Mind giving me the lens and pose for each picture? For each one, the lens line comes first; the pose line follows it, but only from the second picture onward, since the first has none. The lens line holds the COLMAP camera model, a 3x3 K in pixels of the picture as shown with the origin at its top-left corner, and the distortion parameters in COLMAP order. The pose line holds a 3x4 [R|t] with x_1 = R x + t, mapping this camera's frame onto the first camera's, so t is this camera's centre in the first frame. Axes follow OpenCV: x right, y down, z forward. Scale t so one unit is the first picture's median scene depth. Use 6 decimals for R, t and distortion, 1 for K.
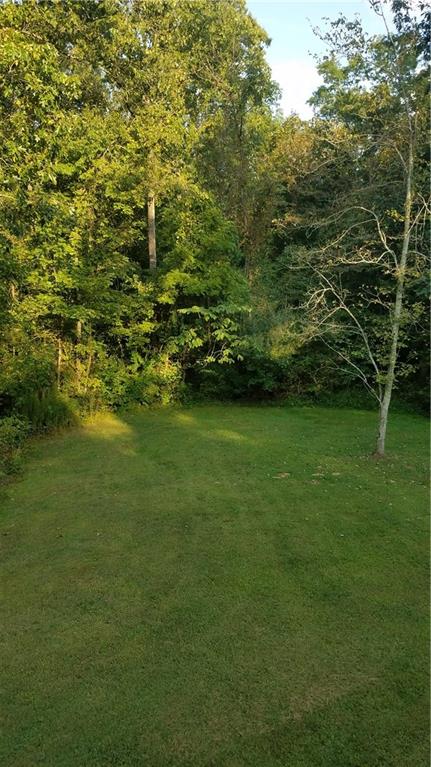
lens RADIAL K [[552.5, 0, 212.1], [0, 552.5, 385.2], [0, 0, 1]] dist [0.073004, -0.183373]
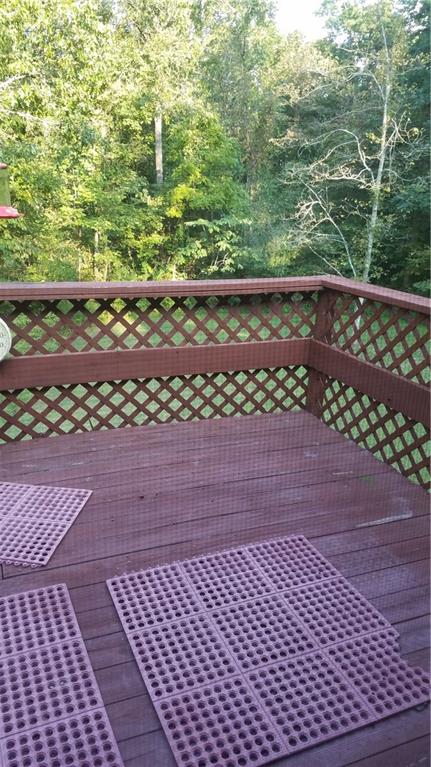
lens RADIAL K [[552.5, 0, 212.1], [0, 552.5, 385.2], [0, 0, 1]] dist [0.073004, -0.183373]
pose [[0.999975, 0.006003, -0.003808, -0.001138], [-0.005418, 0.990353, 0.138462, 0.031934], [0.004602, -0.138437, 0.990360, -0.143259]]
